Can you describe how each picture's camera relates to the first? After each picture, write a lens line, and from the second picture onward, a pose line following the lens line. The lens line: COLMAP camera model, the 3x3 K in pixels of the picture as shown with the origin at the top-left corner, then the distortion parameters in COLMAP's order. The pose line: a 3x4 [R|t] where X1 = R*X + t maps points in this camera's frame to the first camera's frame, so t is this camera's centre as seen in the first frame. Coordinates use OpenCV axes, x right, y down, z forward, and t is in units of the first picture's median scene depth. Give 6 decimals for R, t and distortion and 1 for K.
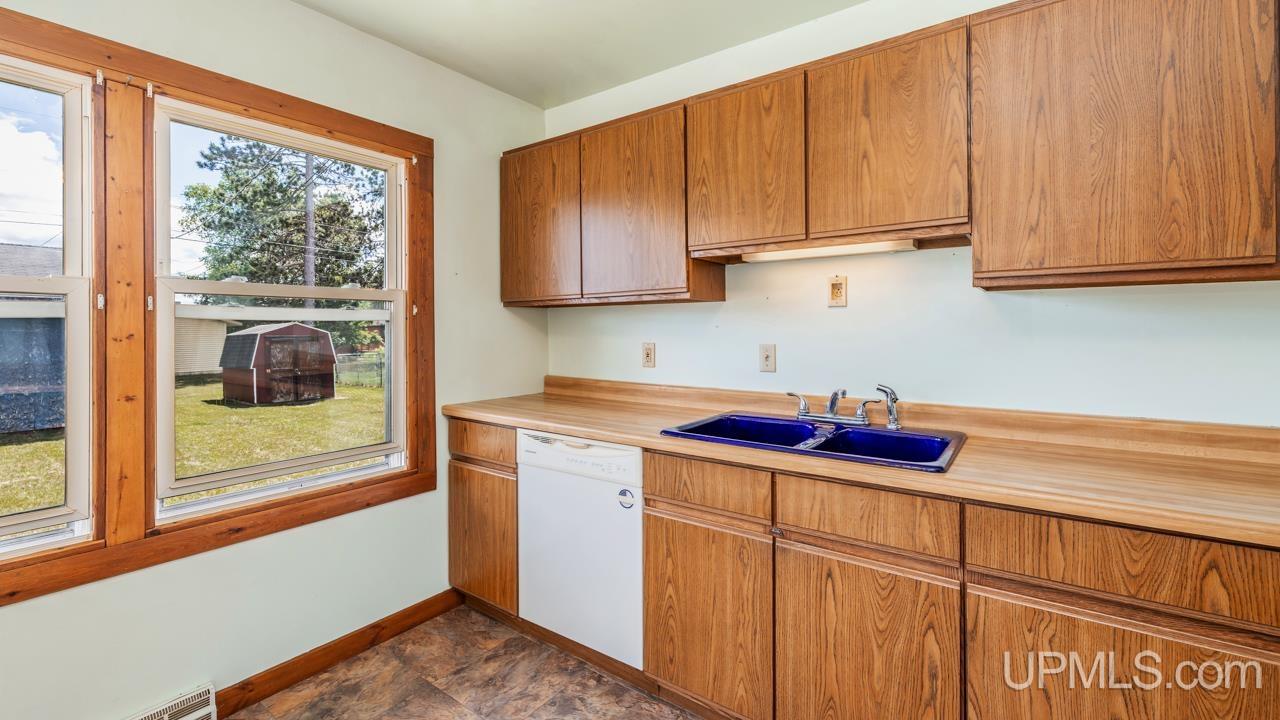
lens RADIAL K [[549.8, 0, 643.4], [0, 549.8, 328.1], [0, 0, 1]] dist [-0.000774, 0.000078]
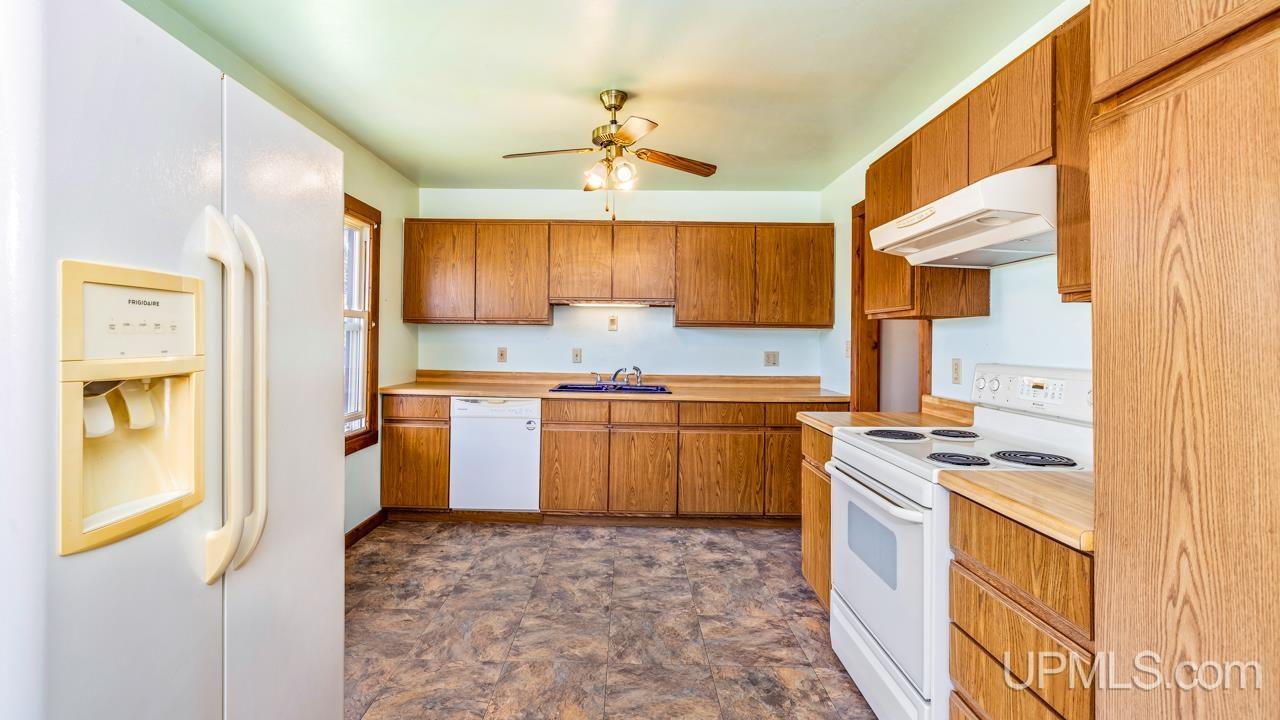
lens RADIAL K [[539.9, 0, 636.4], [0, 539.9, 336.6], [0, 0, 1]] dist [0.000986, 0.000192]
pose [[0.803736, 0.021584, 0.594594, -0.896460], [-0.018959, 0.999763, -0.010664, 0.004481], [-0.594683, -0.002702, 0.803955, -0.794004]]
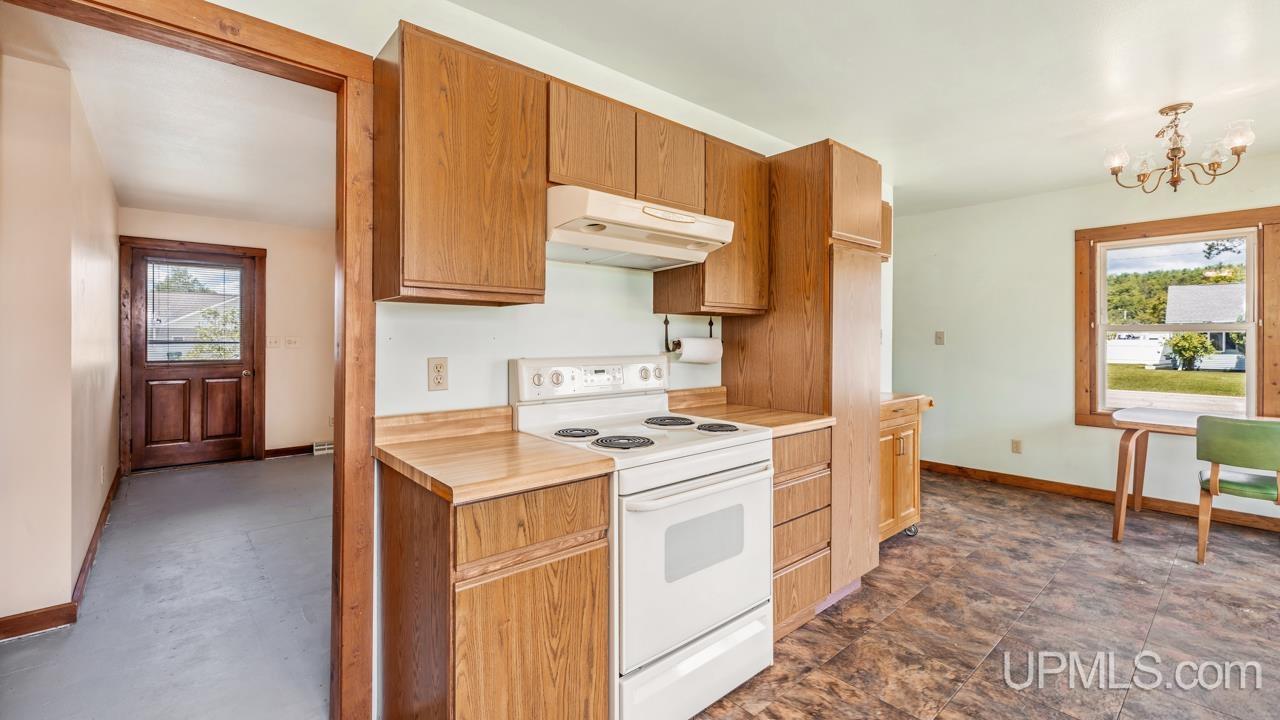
lens RADIAL K [[539.9, 0, 636.4], [0, 539.9, 336.6], [0, 0, 1]] dist [0.000986, 0.000192]
pose [[-0.974532, 0.010615, 0.223998, -0.051486], [0.008246, 0.999900, -0.011509, 0.006327], [-0.224098, -0.009369, -0.974522, 0.718831]]
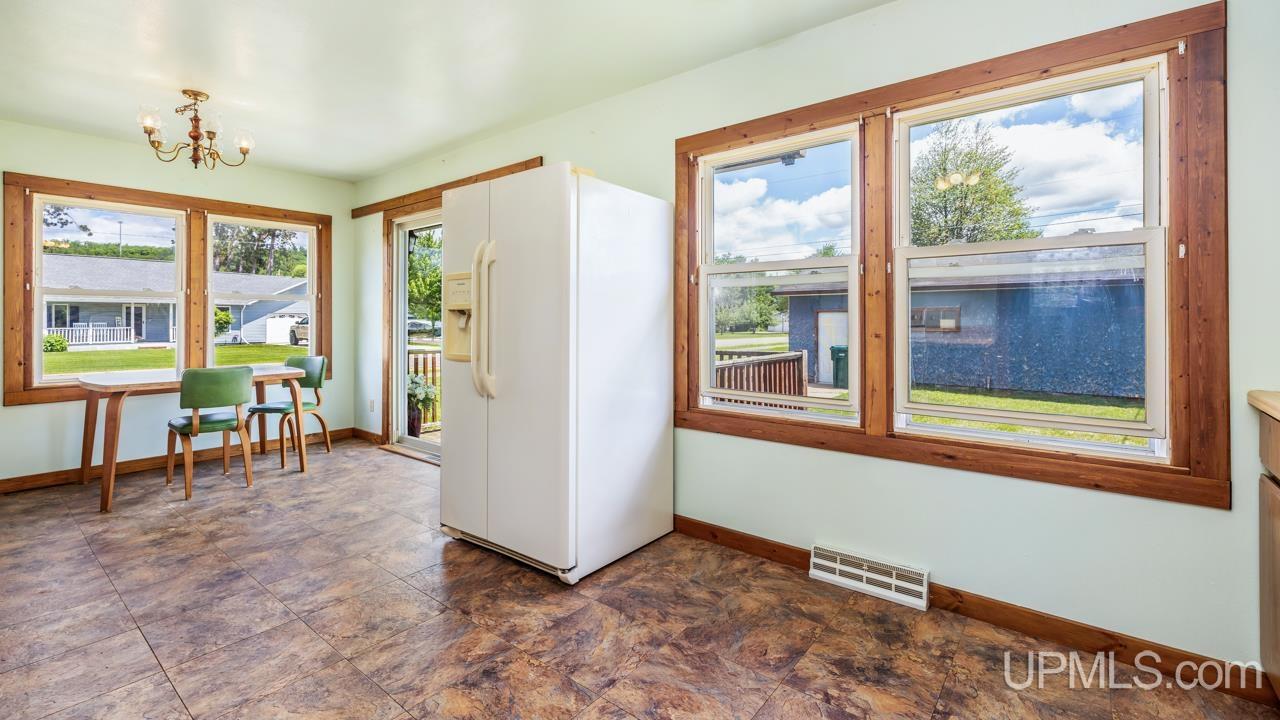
lens RADIAL K [[551.2, 0, 632.5], [0, 551.2, 318.5], [0, 0, 1]] dist [-0.000007, 0.000108]
pose [[-0.057160, 0.007823, -0.998334, 0.453293], [0.005249, 0.999958, 0.007536, 0.059182], [0.998351, -0.004810, -0.057199, 0.382904]]
